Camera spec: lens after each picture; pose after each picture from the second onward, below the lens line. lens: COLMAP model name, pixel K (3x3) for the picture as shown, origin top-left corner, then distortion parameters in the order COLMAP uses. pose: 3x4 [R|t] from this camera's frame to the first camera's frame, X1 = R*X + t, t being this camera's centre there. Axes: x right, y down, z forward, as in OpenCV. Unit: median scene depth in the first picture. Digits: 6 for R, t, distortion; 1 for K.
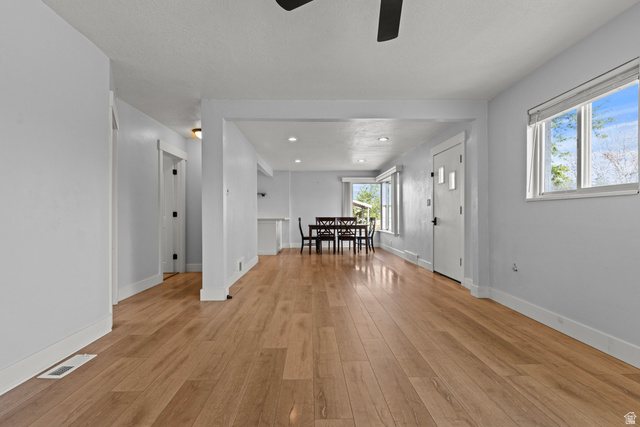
lens RADIAL K [[292.2, 0, 322.1], [0, 292.2, 217.7], [0, 0, 1]] dist [0.009719, -0.000728]
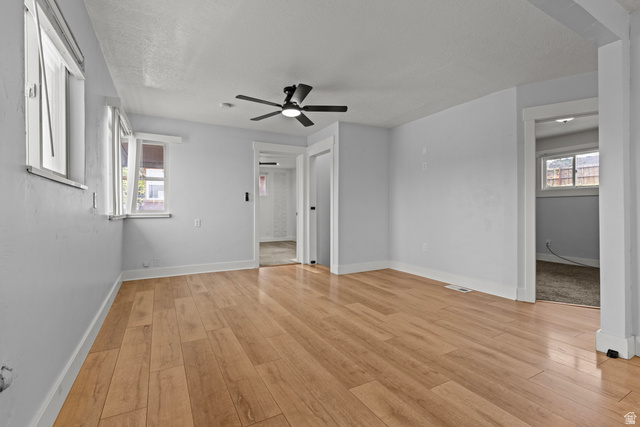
lens RADIAL K [[292.2, 0, 313.8], [0, 292.2, 214.0], [0, 0, 1]] dist [0.009719, -0.000728]
pose [[-0.900584, 0.006741, -0.434629, 0.703685], [-0.000817, 0.999852, 0.017201, -0.010977], [0.434680, 0.015846, -0.900445, 2.001606]]
